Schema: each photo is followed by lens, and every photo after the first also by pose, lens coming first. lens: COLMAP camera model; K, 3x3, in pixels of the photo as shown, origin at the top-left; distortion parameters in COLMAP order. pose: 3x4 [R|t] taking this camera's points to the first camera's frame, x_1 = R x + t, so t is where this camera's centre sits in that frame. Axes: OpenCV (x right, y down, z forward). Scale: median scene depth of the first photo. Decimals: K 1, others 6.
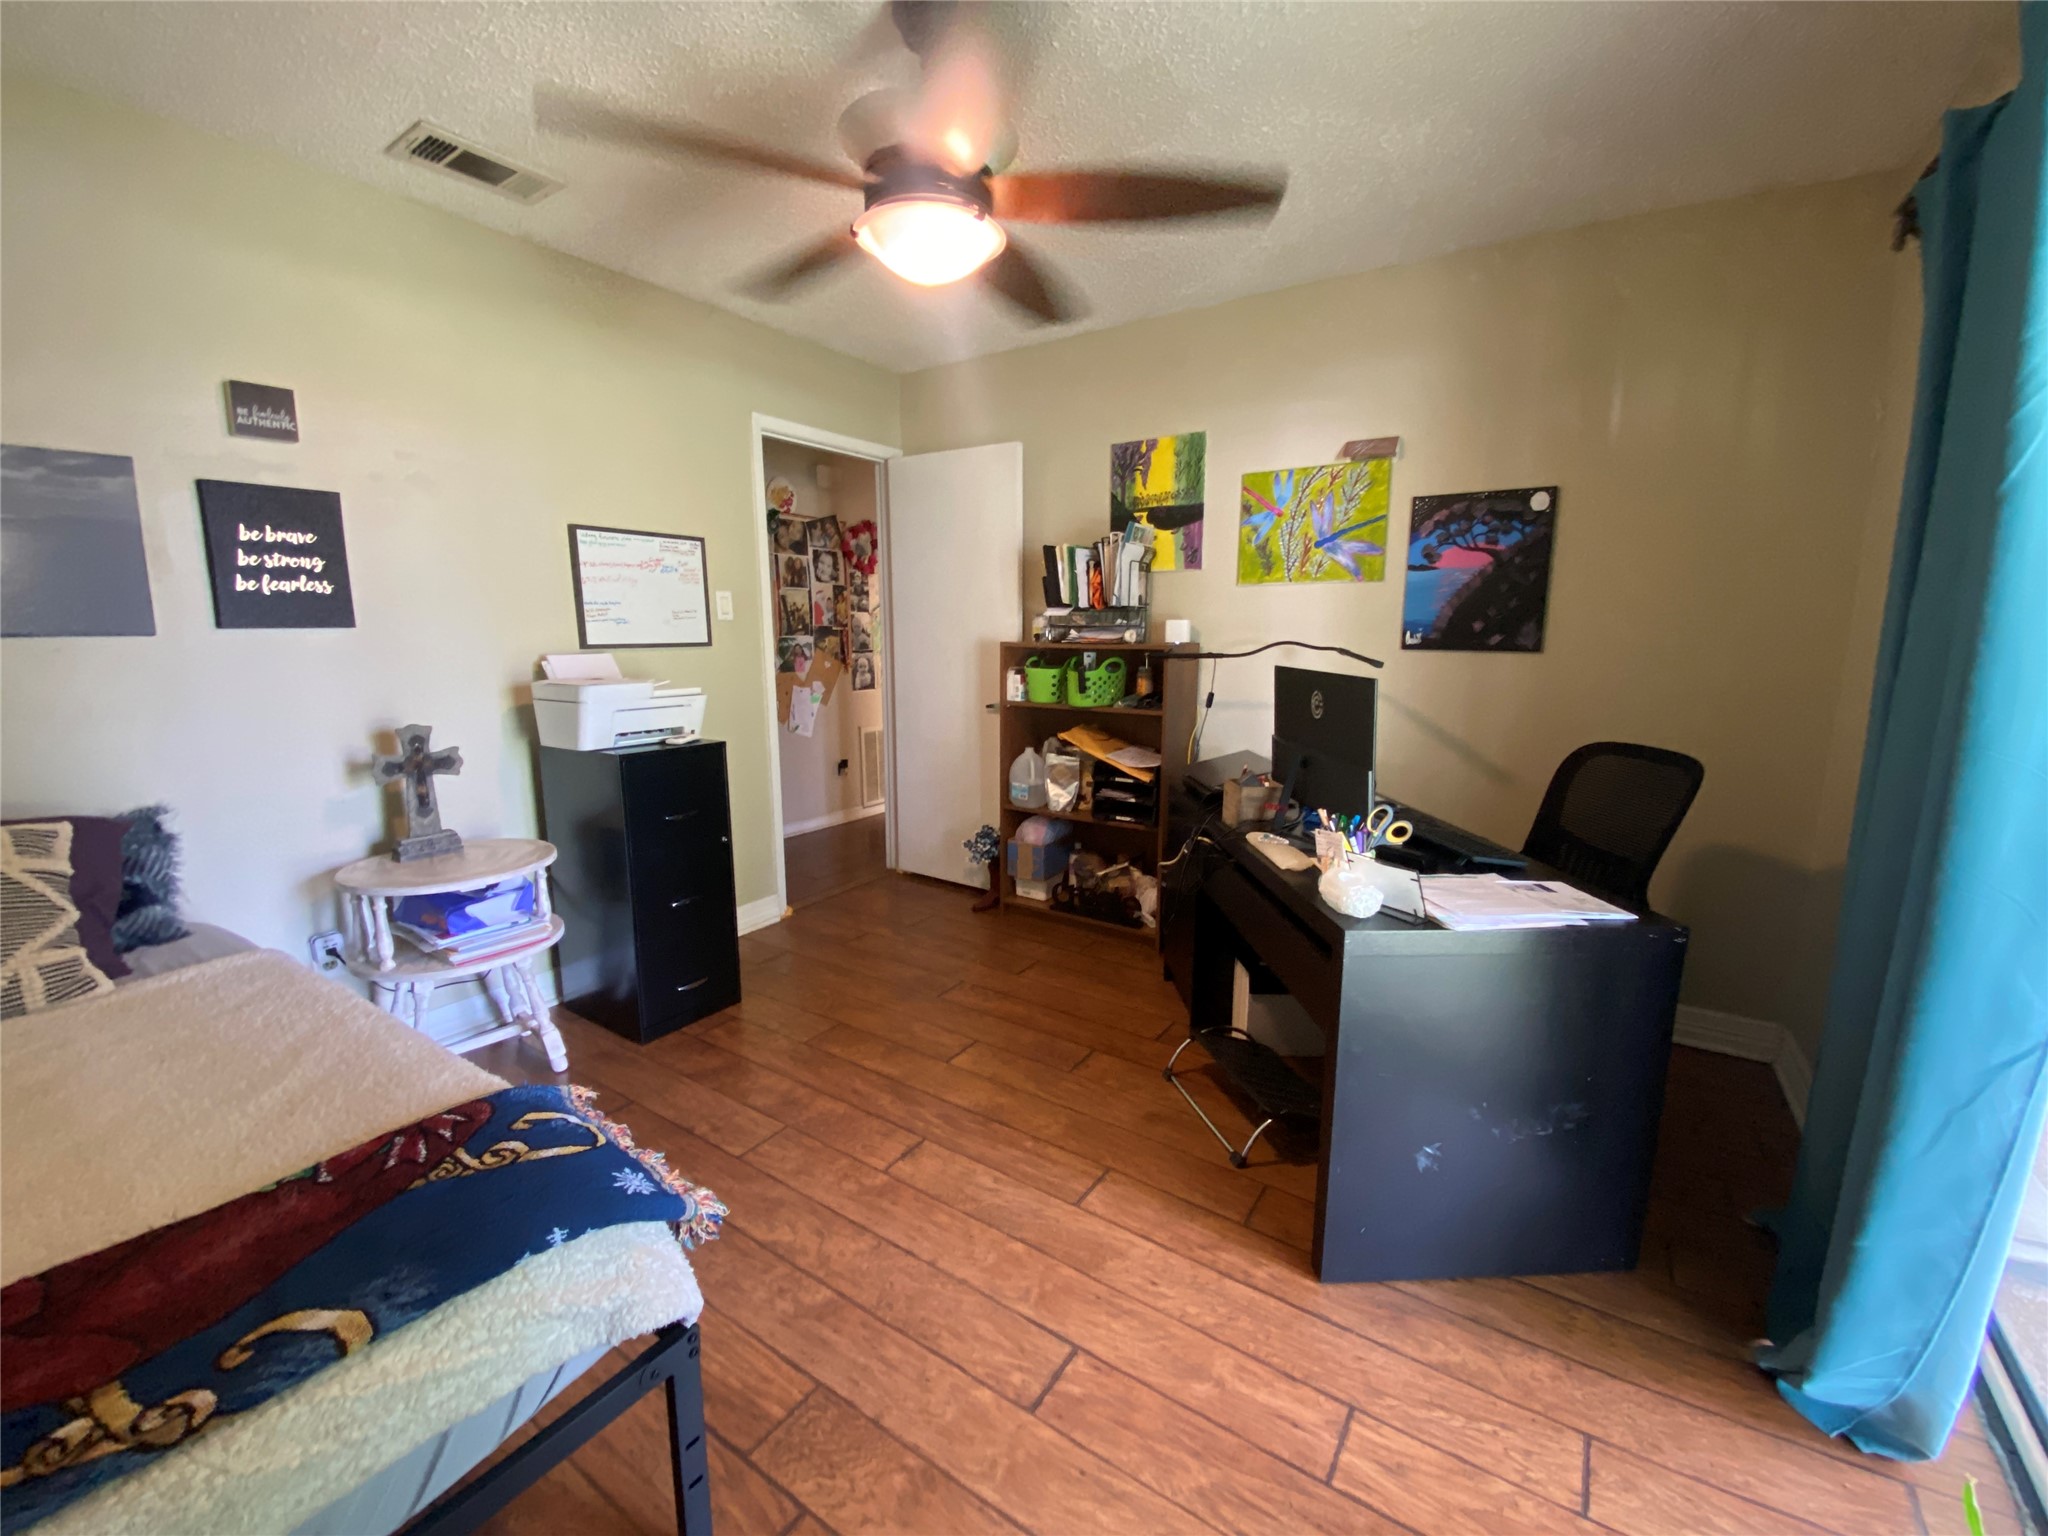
lens RADIAL K [[827.6, 0, 1029.9], [0, 827.6, 769.1], [0, 0, 1]] dist [0.016229, -0.018134]
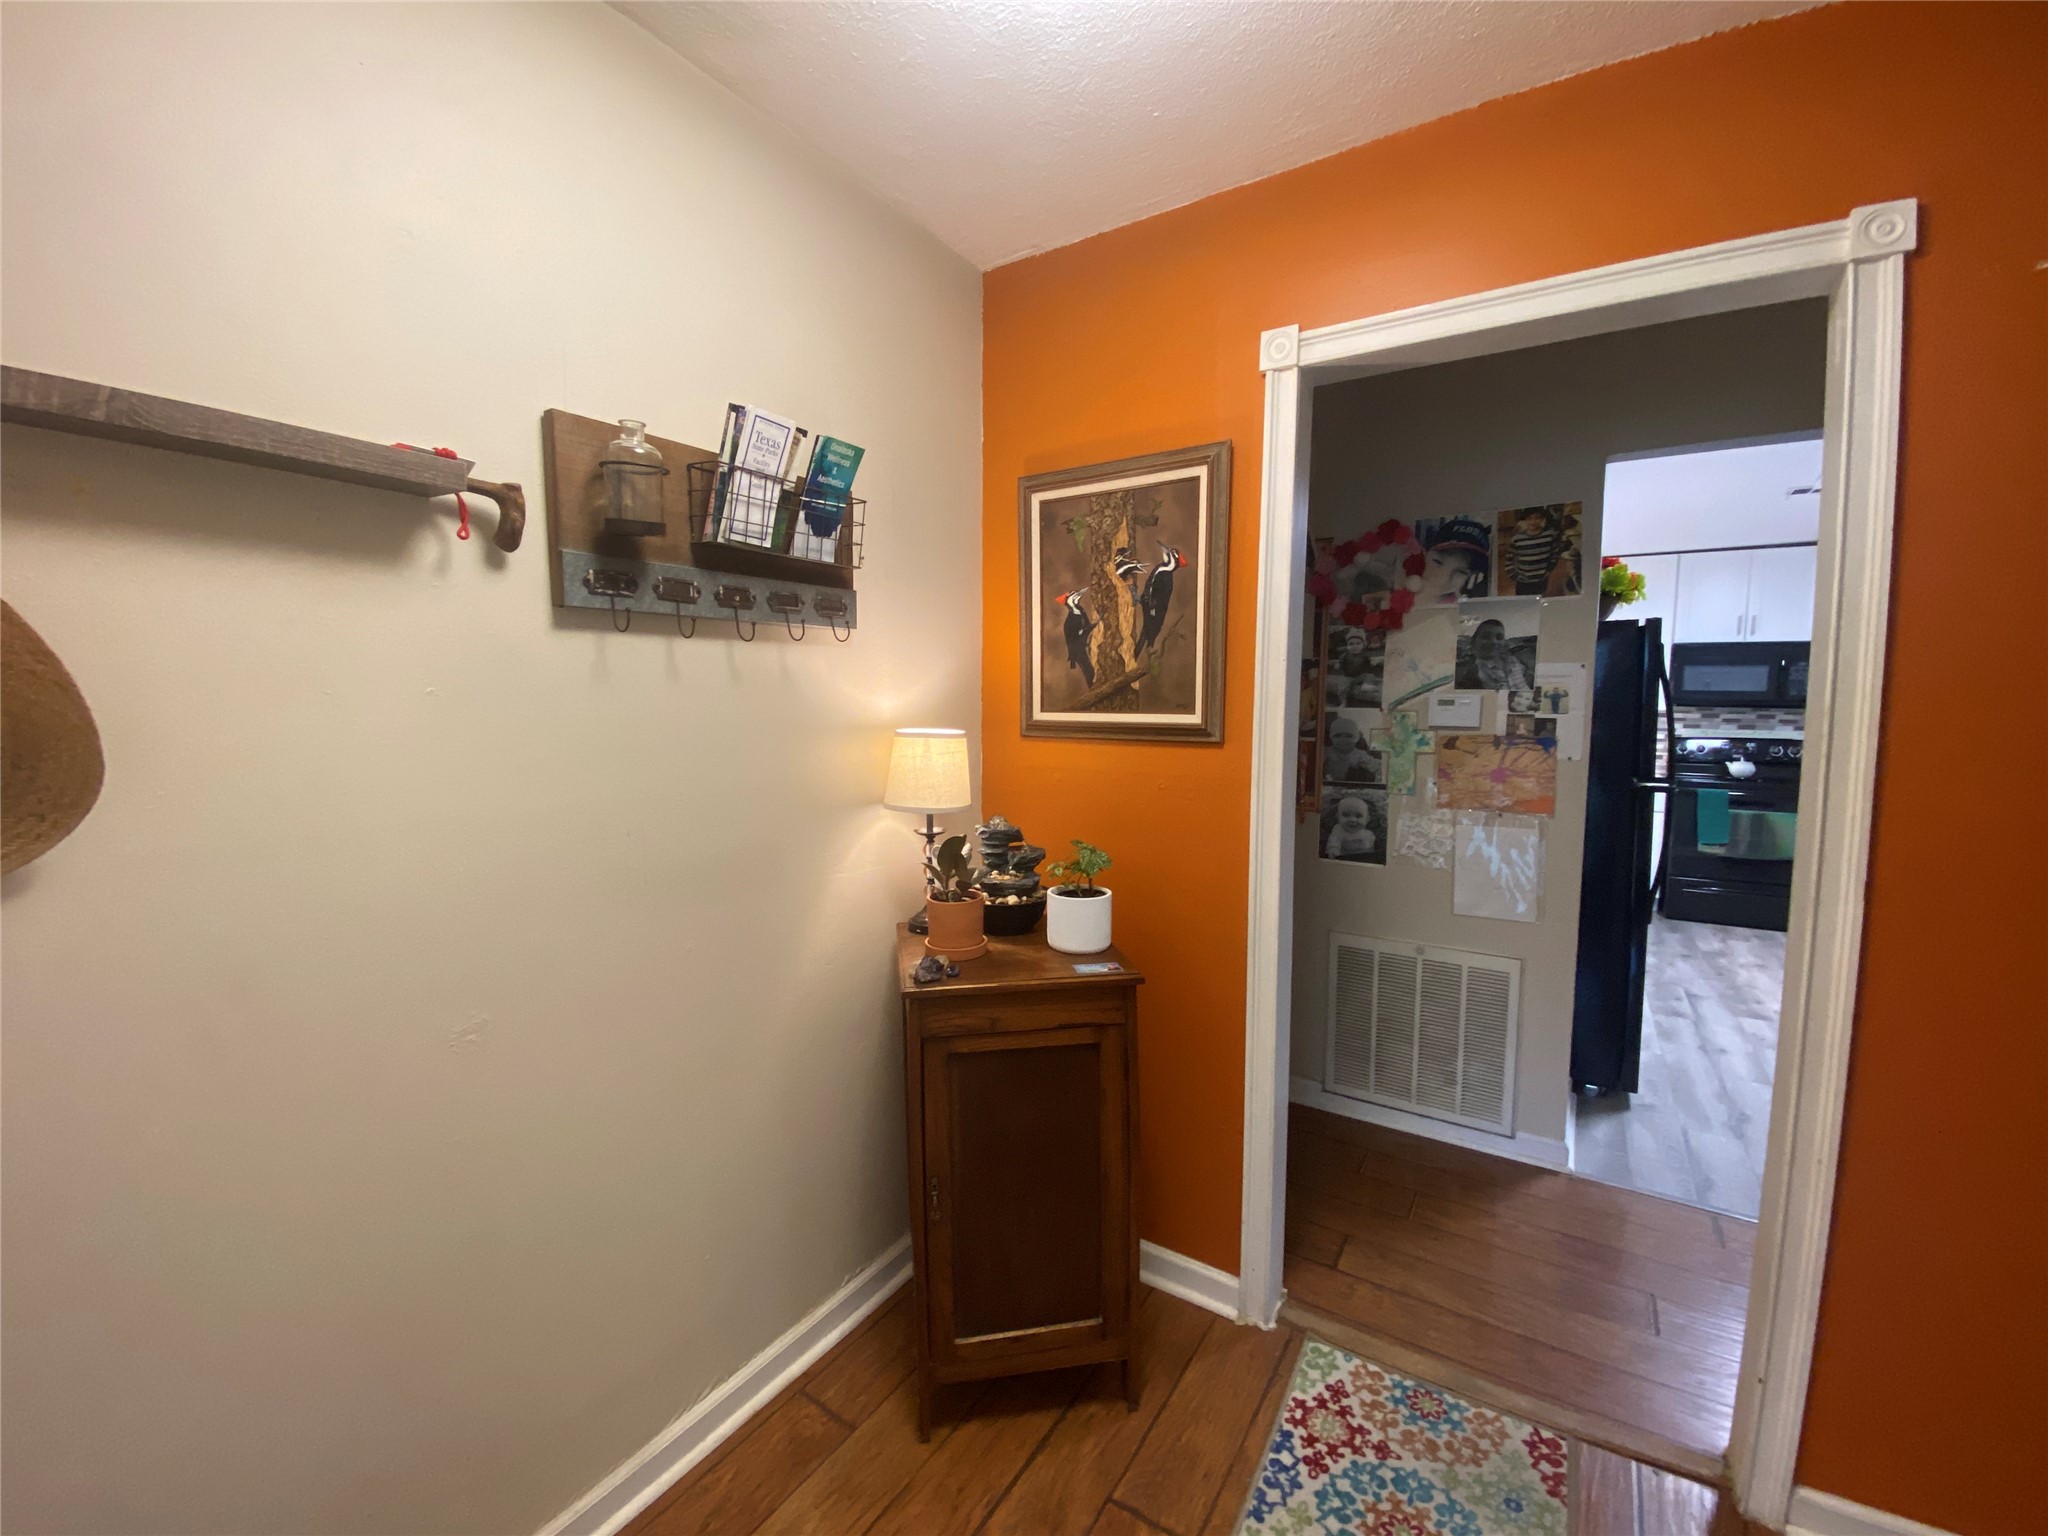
lens RADIAL K [[827.6, 0, 996.7], [0, 827.6, 766.7], [0, 0, 1]] dist [0.016229, -0.018134]
pose [[0.007413, 0.082271, -0.996582, 0.294705], [-0.180577, 0.980336, 0.079587, -0.154306], [0.983533, 0.179370, 0.022124, 0.777561]]
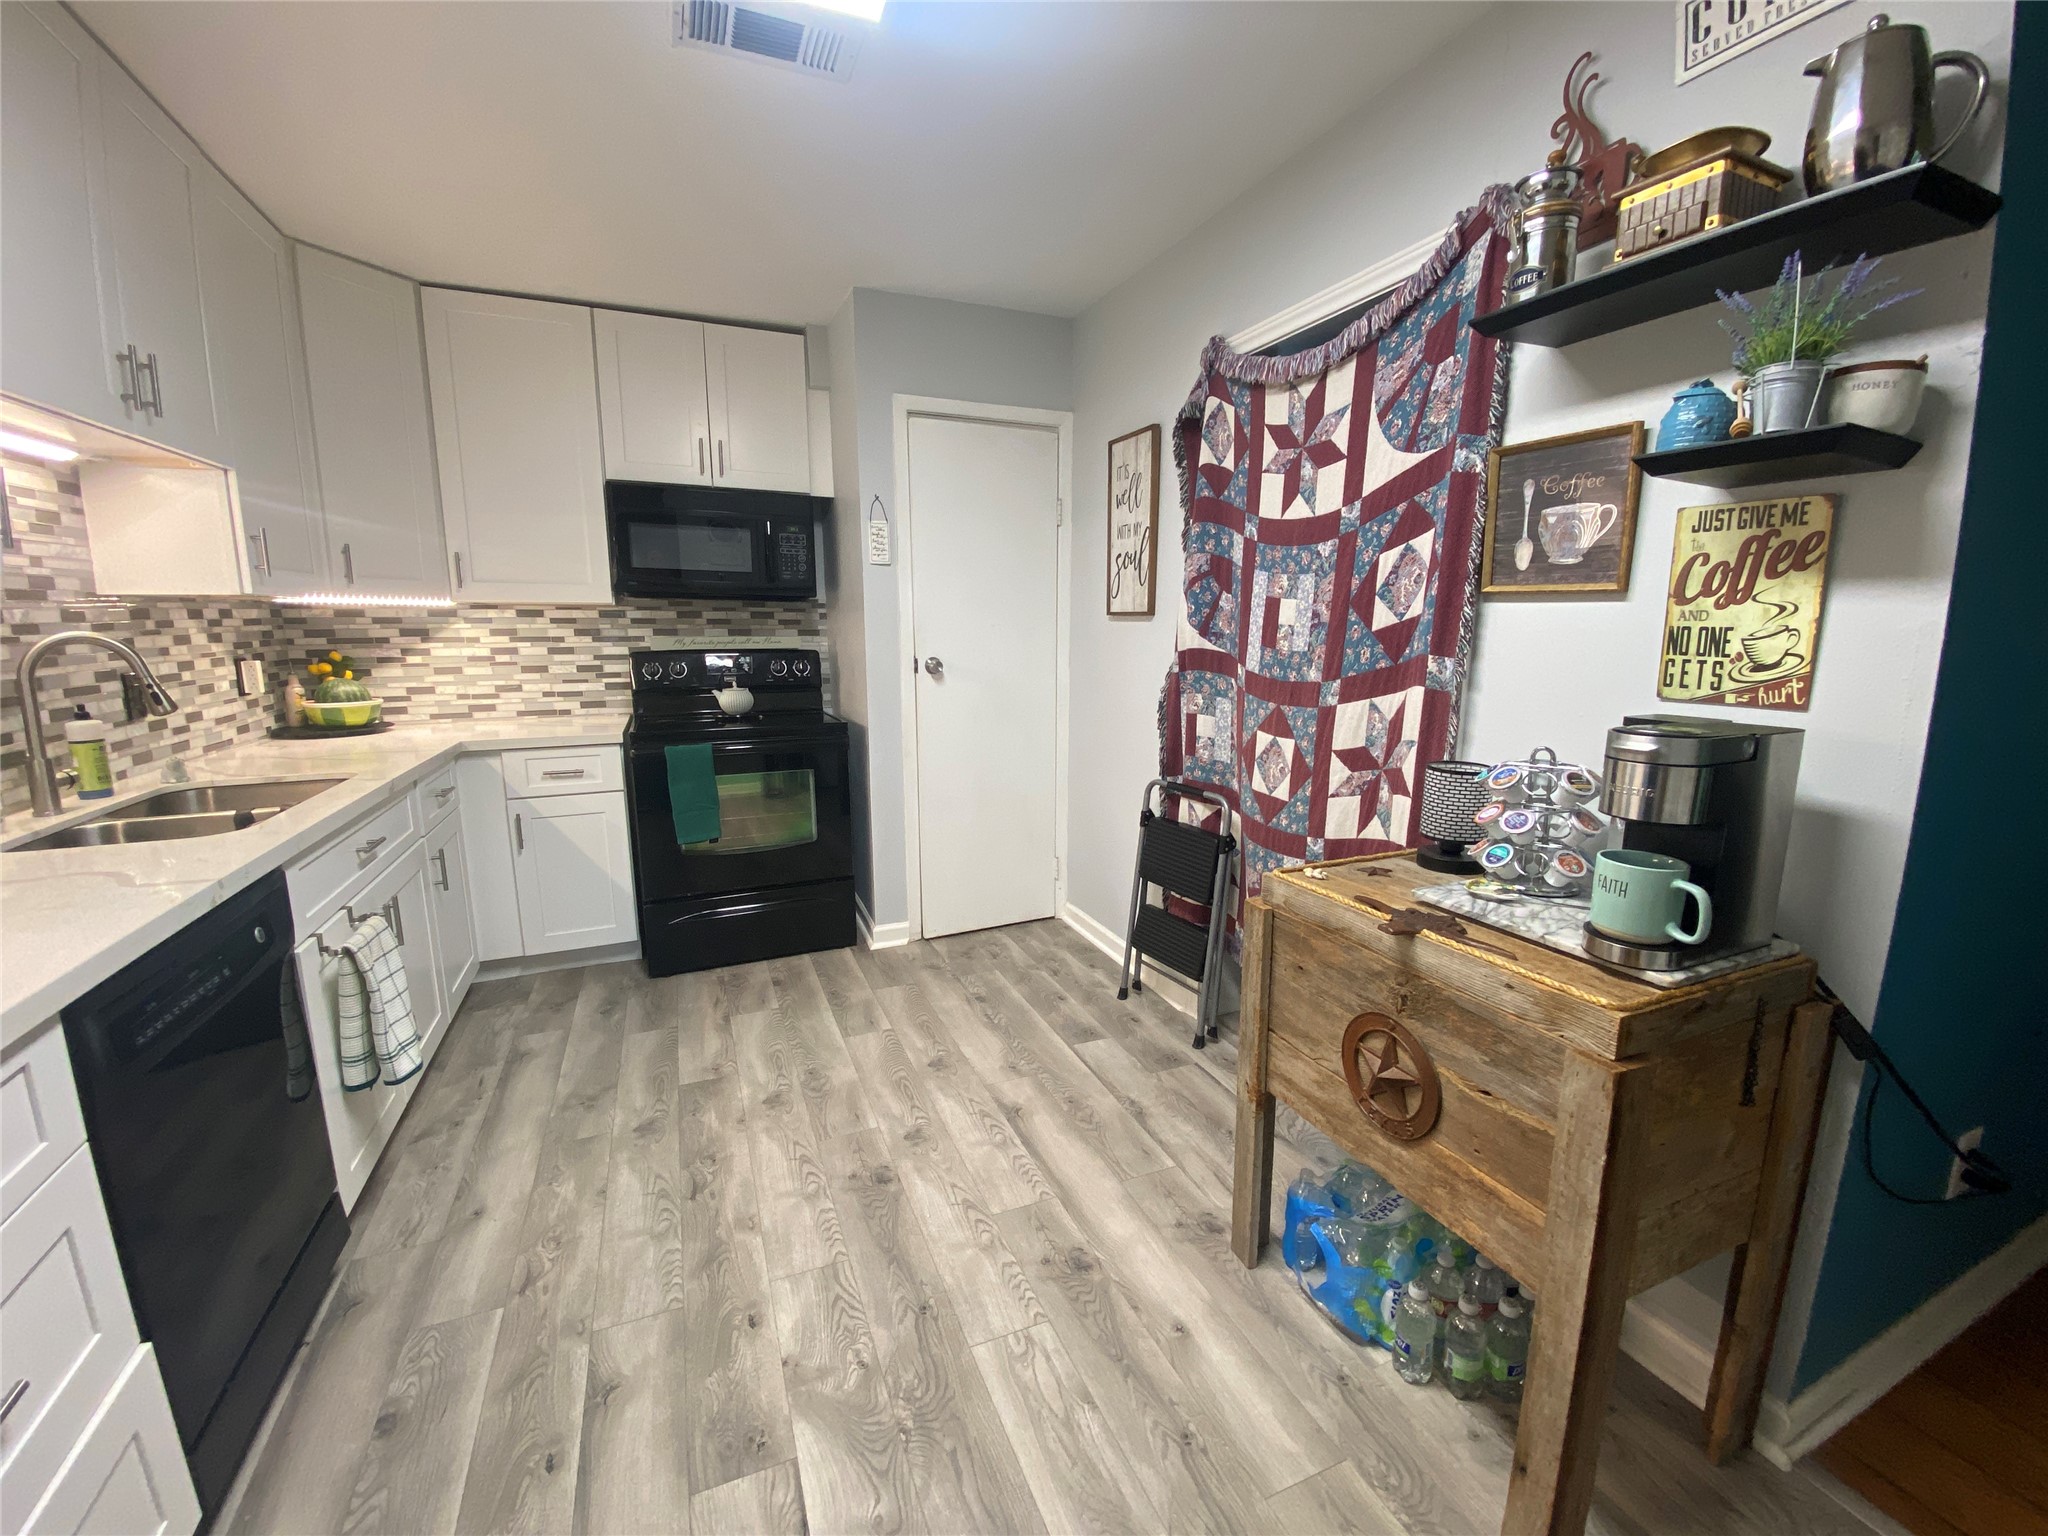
lens RADIAL K [[827.6, 0, 1027.2], [0, 827.6, 771.7], [0, 0, 1]] dist [0.016229, -0.018134]
pose [[0.844335, 0.099474, -0.526500, -0.183643], [-0.095466, 0.994822, 0.034860, -0.224417], [0.527242, 0.020829, 0.849460, 1.279288]]
